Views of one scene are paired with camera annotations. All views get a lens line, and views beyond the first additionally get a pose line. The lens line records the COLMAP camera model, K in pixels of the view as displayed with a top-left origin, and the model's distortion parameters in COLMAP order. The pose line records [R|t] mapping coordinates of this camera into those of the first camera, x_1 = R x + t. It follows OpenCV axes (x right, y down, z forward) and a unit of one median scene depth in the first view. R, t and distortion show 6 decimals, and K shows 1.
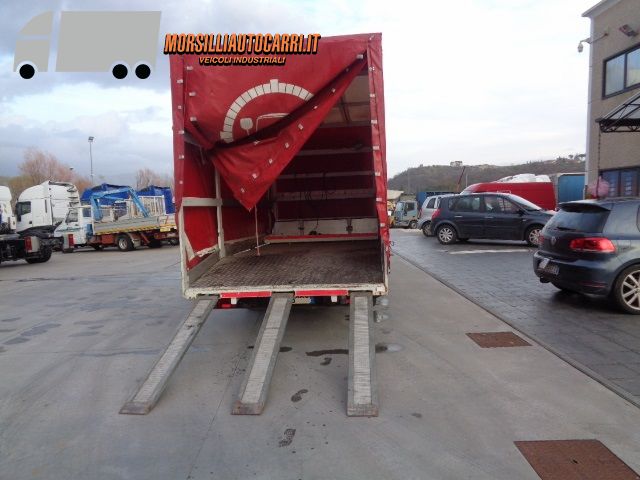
lens RADIAL K [[477.0, 0, 322.3], [0, 477.0, 240.5], [0, 0, 1]] dist [-0.002538, -0.001270]
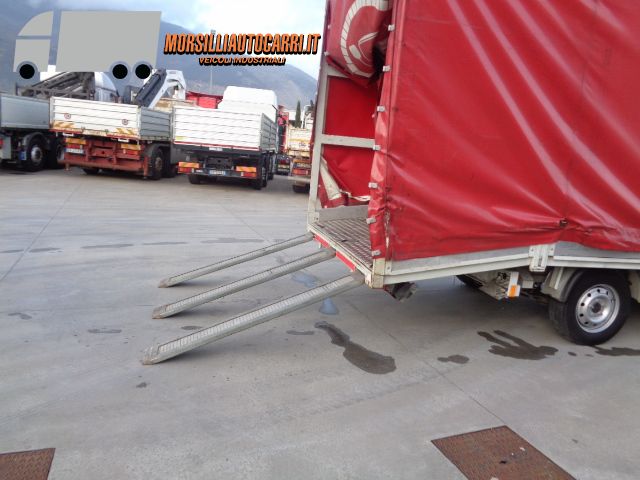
lens RADIAL K [[478.5, 0, 319.1], [0, 478.5, 242.3], [0, 0, 1]] dist [0.003318, 0.002061]
pose [[0.347745, 0.248165, -0.904150, 0.406644], [-0.166150, 0.965384, 0.201069, -0.043522], [0.922750, 0.080304, 0.376940, 0.374053]]
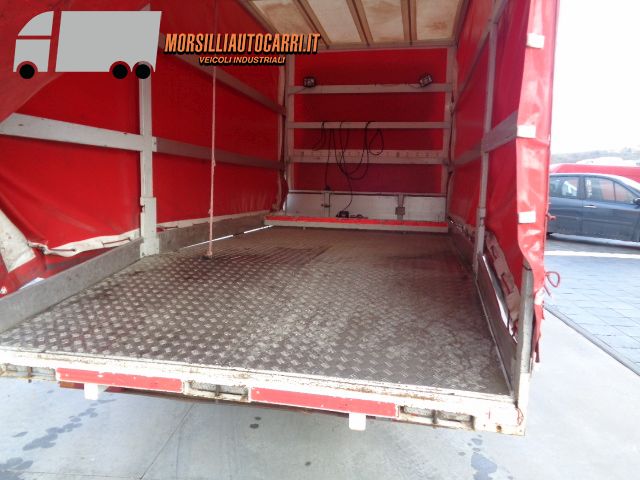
lens RADIAL K [[478.5, 0, 319.1], [0, 478.5, 242.3], [0, 0, 1]] dist [0.003318, 0.002061]
pose [[0.993109, 0.074101, -0.090791, 0.010975], [-0.068927, 0.995884, 0.058862, -0.014798], [0.094779, -0.052199, 0.994129, 0.380092]]
